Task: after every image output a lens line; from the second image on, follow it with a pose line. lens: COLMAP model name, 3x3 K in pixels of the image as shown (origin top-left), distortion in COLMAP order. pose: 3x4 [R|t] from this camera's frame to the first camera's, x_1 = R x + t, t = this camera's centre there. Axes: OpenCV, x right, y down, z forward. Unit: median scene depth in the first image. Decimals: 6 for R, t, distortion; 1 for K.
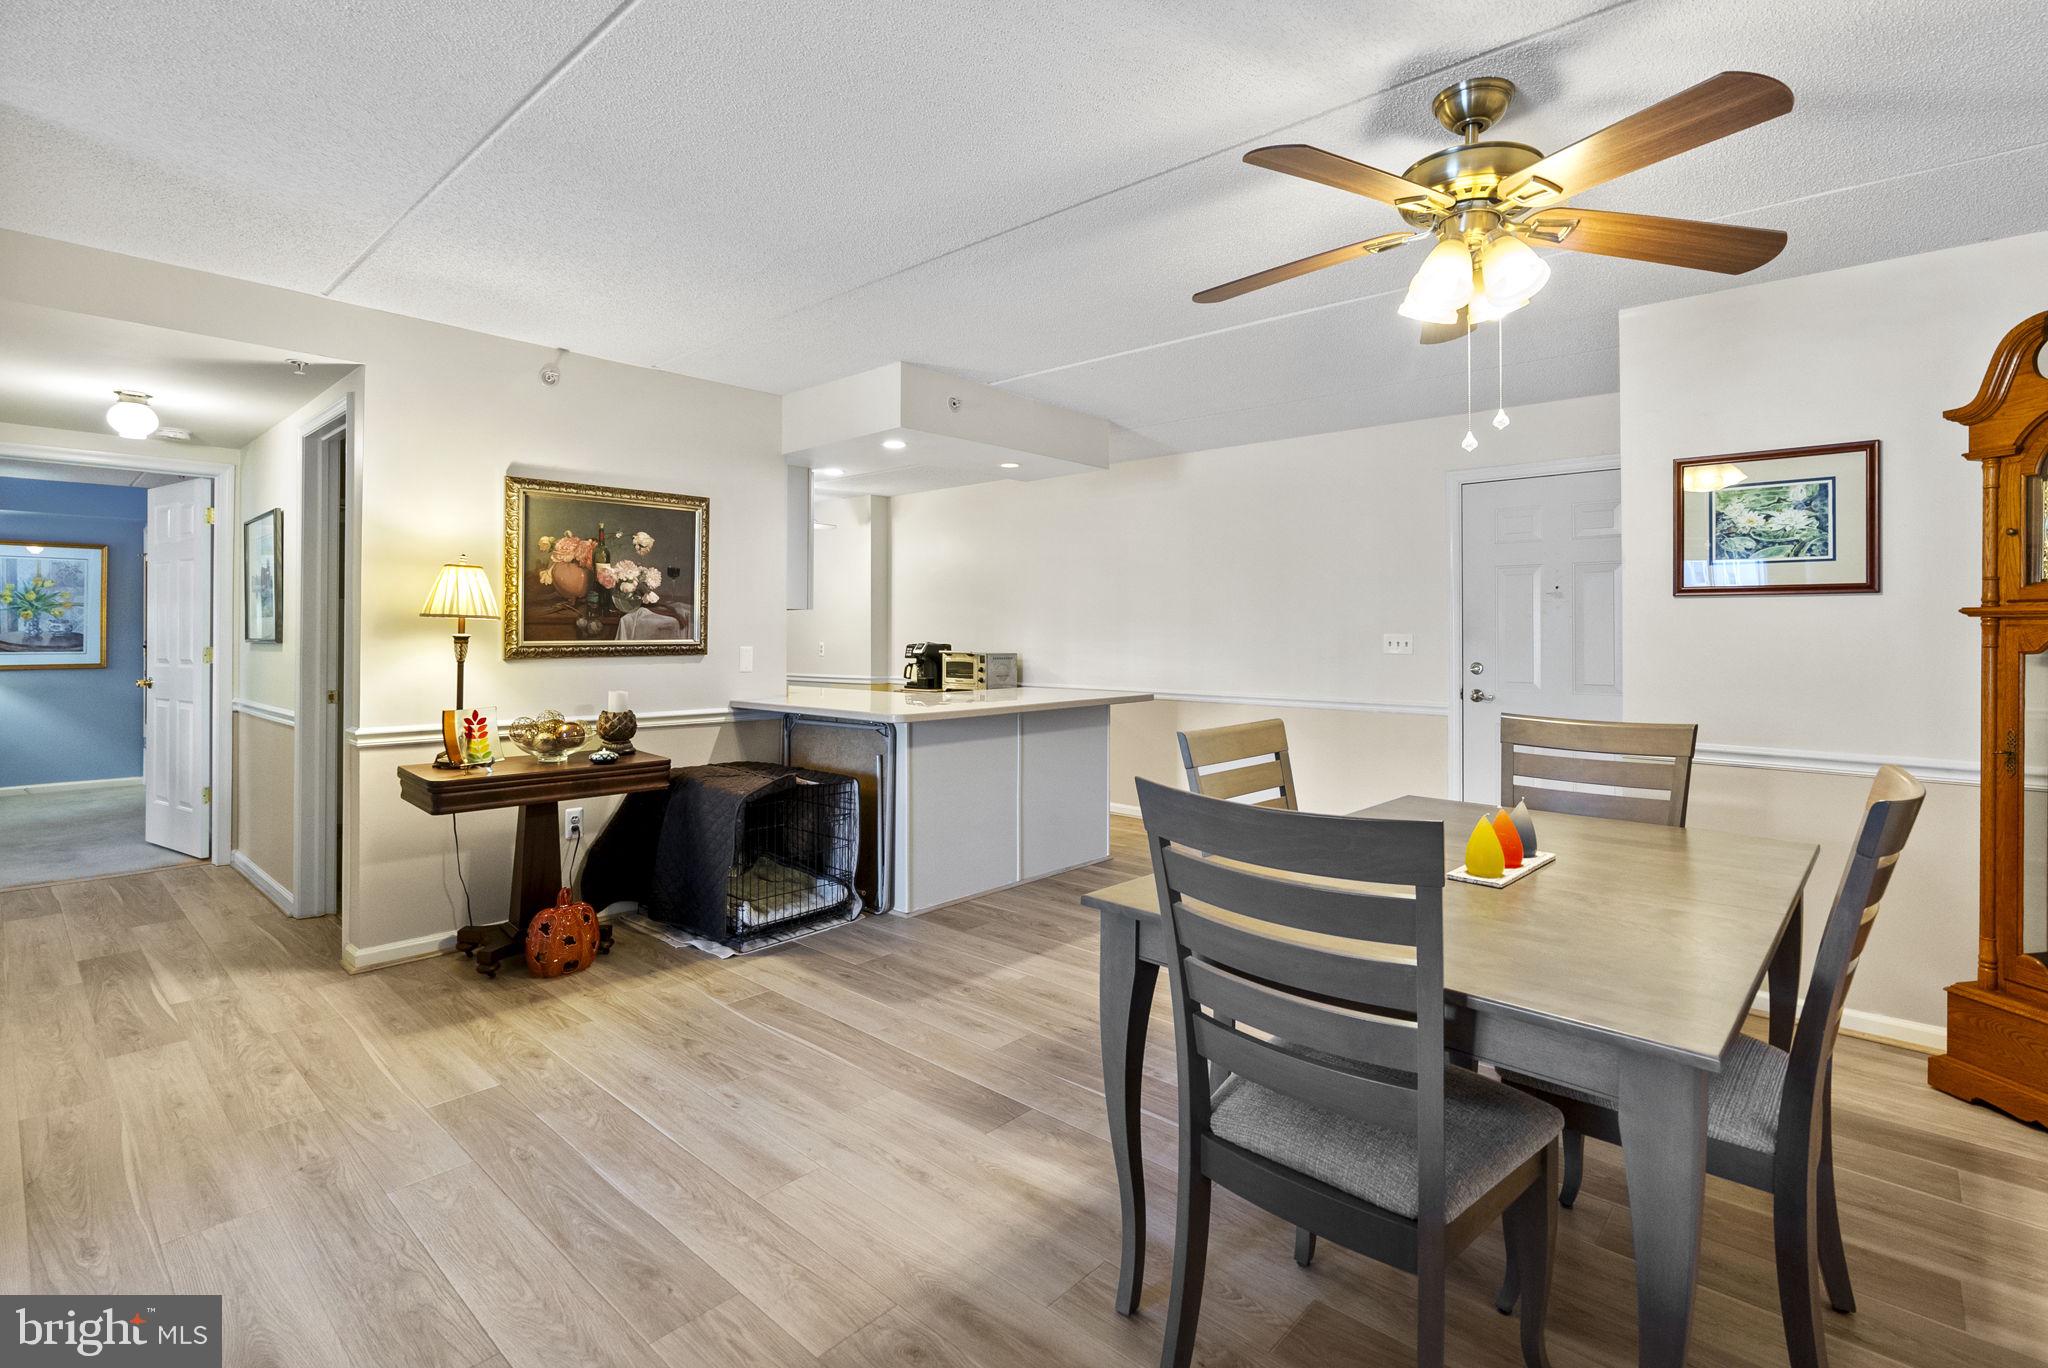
lens RADIAL K [[958.5, 0, 1032.5], [0, 958.5, 631.5], [0, 0, 1]] dist [-0.006903, -0.000236]
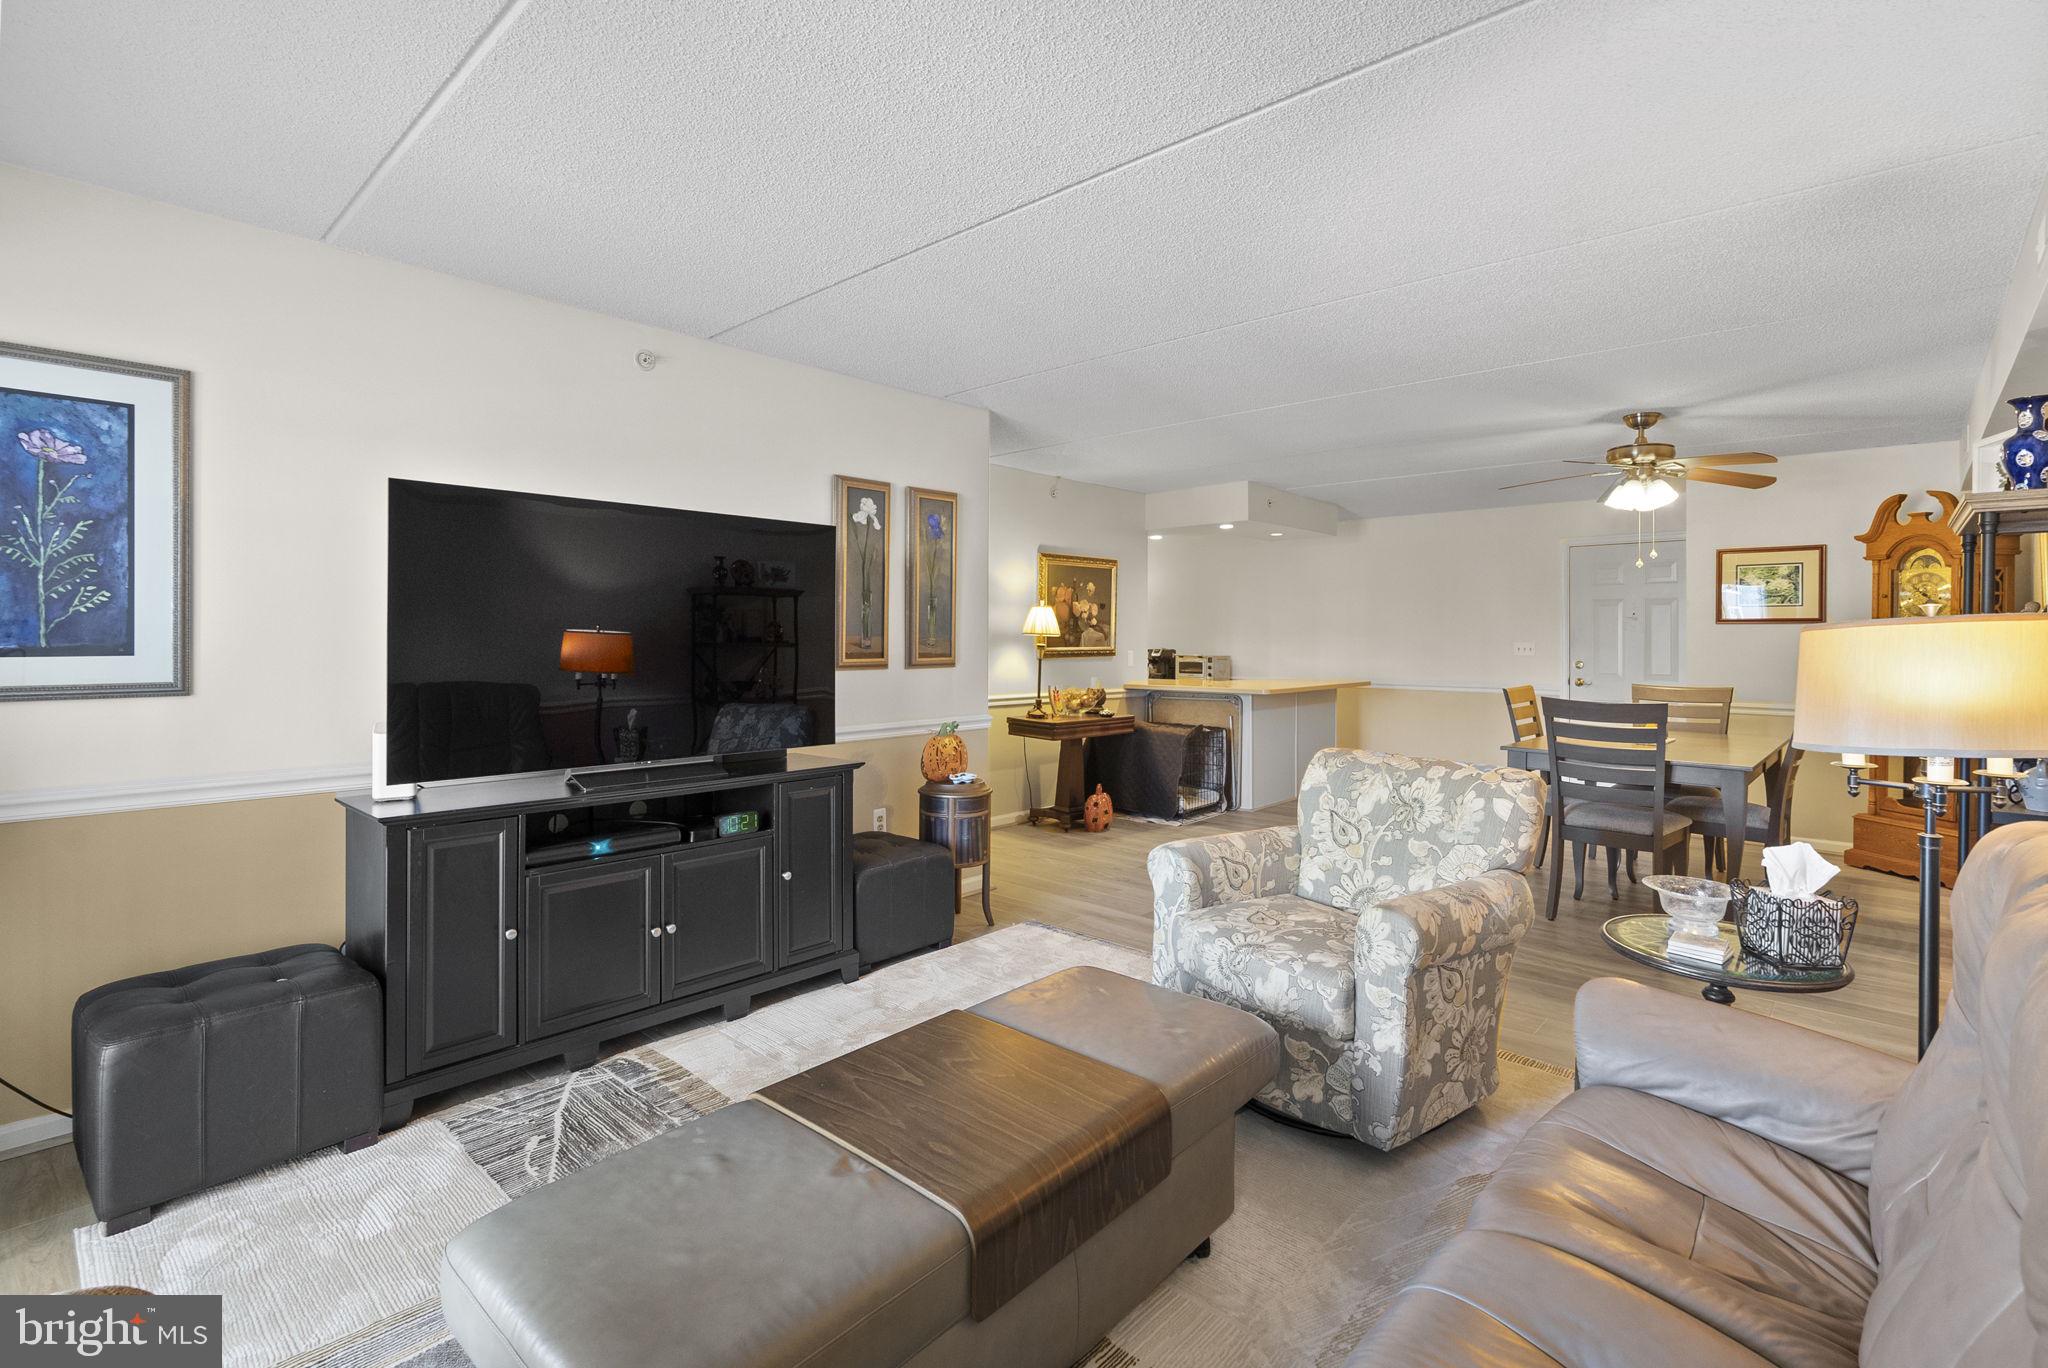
lens RADIAL K [[950.8, 0, 1030.2], [0, 950.8, 643.8], [0, 0, 1]] dist [-0.002995, -0.000047]
pose [[0.999981, -0.000510, -0.006213, -0.644750], [0.000559, 0.999969, 0.007873, -0.012714], [0.006209, -0.007877, 0.999950, -0.845066]]
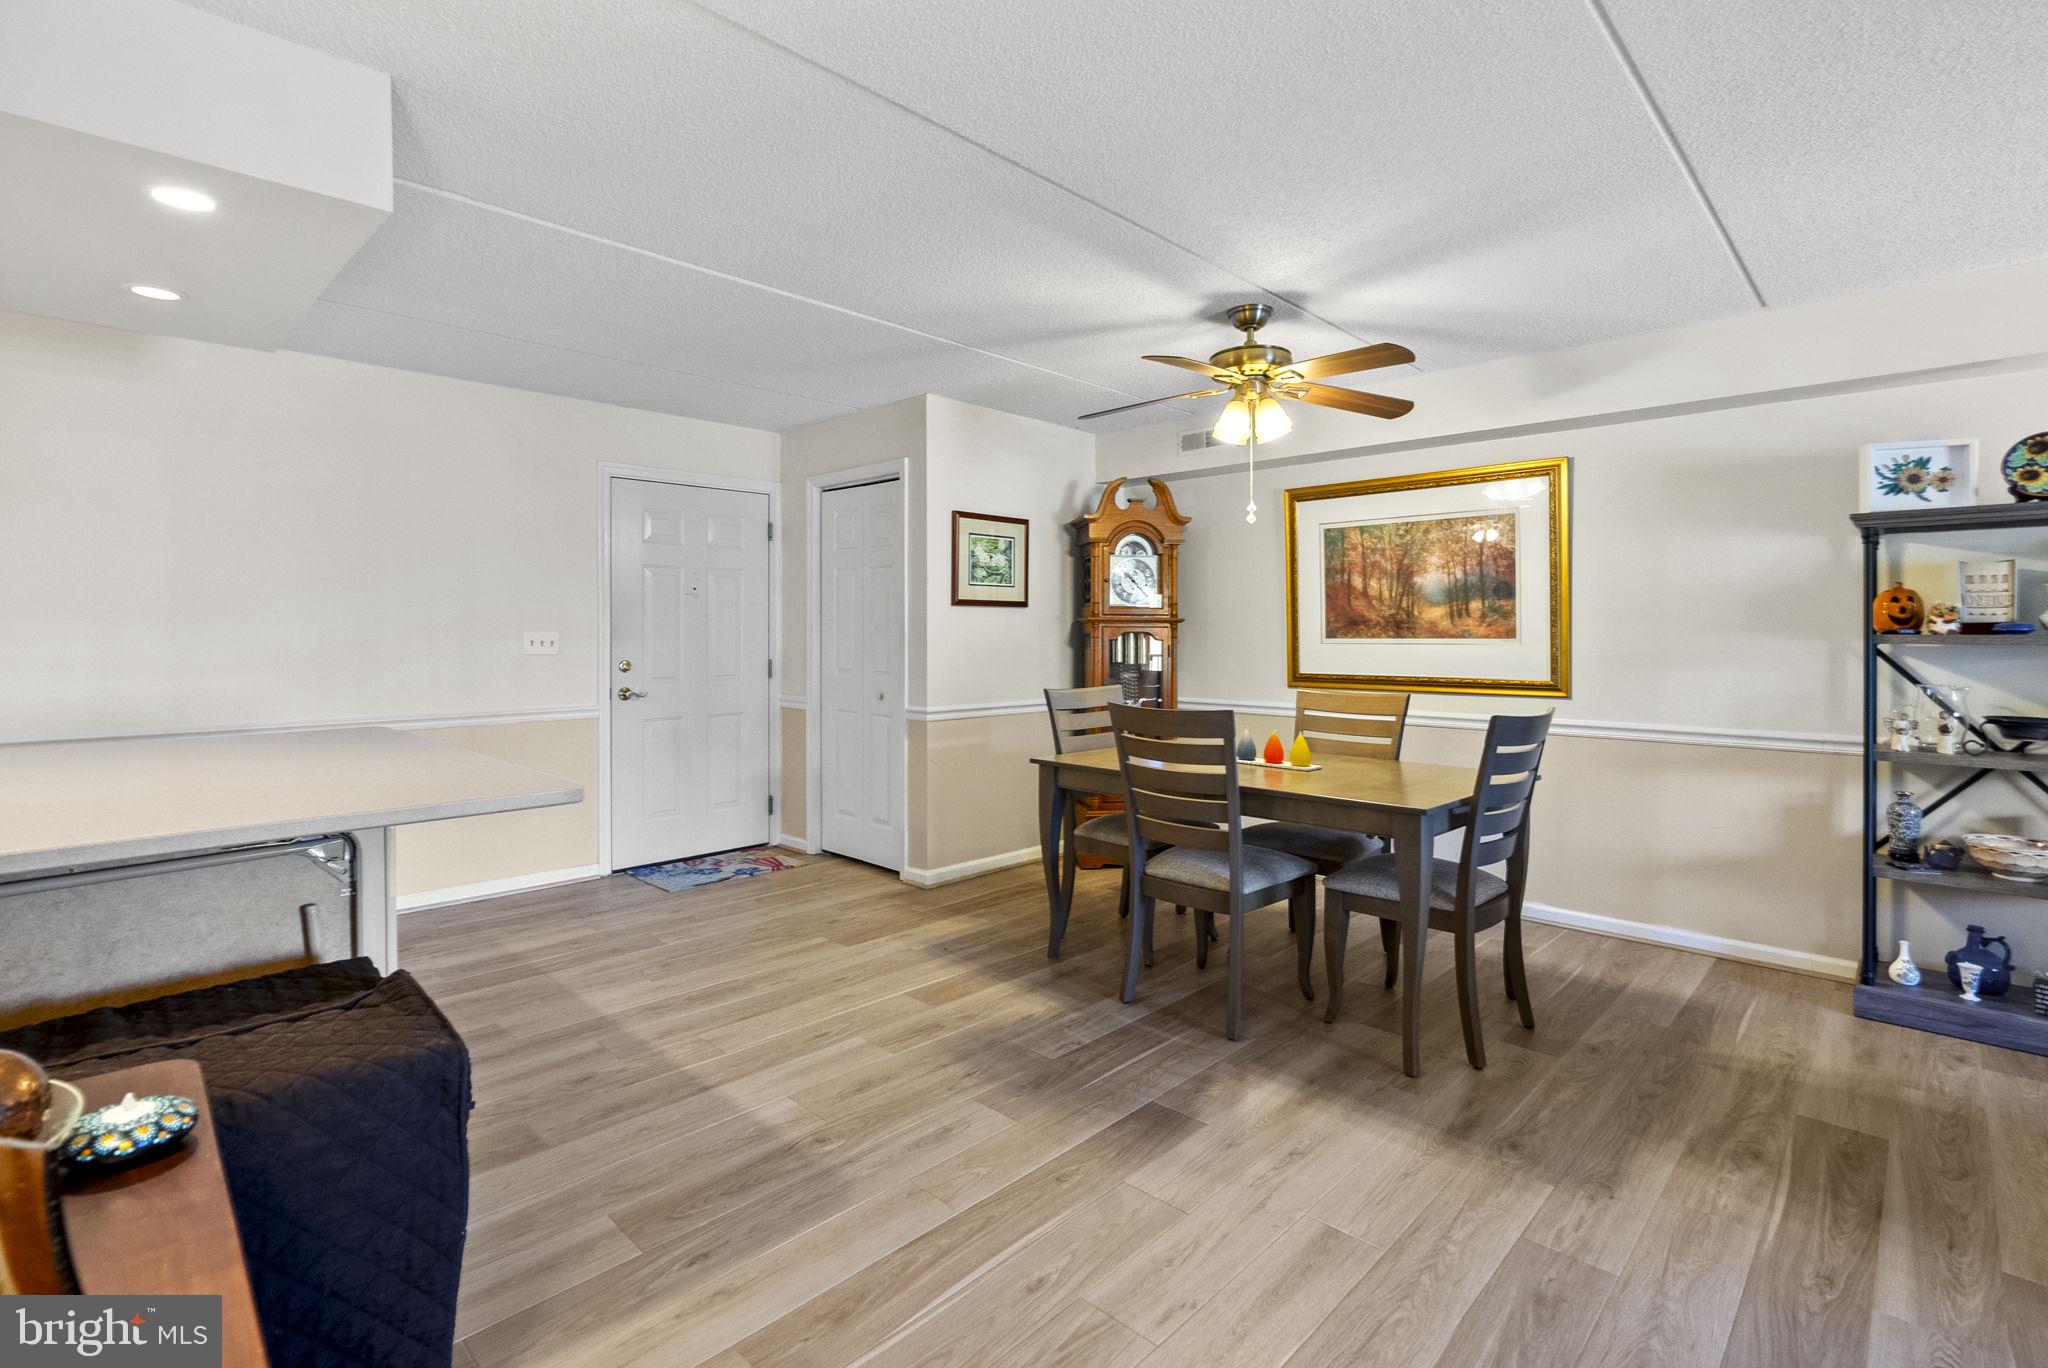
lens RADIAL K [[958.5, 0, 1032.5], [0, 958.5, 631.5], [0, 0, 1]] dist [-0.006903, -0.000236]
pose [[0.029323, -0.002117, 0.999568, -0.772036], [-0.001563, 0.999996, 0.002164, -0.000081], [-0.999569, -0.001626, 0.029320, 0.835107]]
